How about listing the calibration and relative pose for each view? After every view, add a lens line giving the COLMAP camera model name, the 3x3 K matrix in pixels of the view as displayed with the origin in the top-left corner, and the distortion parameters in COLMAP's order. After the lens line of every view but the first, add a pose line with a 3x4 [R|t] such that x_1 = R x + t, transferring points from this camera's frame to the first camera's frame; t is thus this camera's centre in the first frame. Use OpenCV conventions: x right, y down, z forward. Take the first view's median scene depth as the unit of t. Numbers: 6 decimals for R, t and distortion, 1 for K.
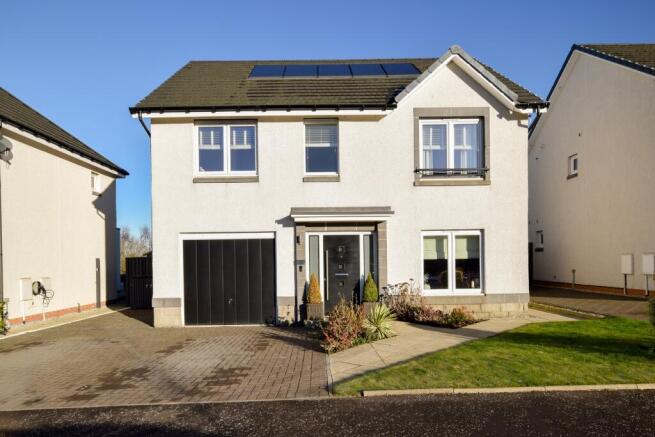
lens RADIAL K [[389.4, 0, 327.0], [0, 389.4, 222.3], [0, 0, 1]] dist [0.013560, -0.000271]
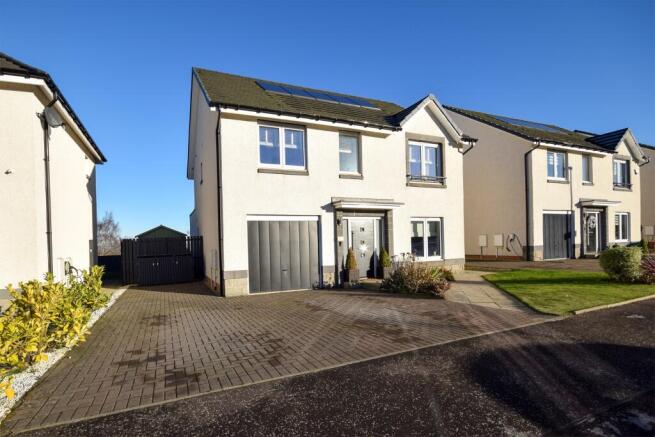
lens RADIAL K [[292.6, 0, 327.3], [0, 292.6, 216.0], [0, 0, 1]] dist [0.001049, -0.000406]
pose [[0.934738, 0.021731, 0.354674, -0.438950], [-0.022361, 0.999747, -0.002321, 0.026971], [-0.354635, -0.005762, 0.934987, 0.091109]]
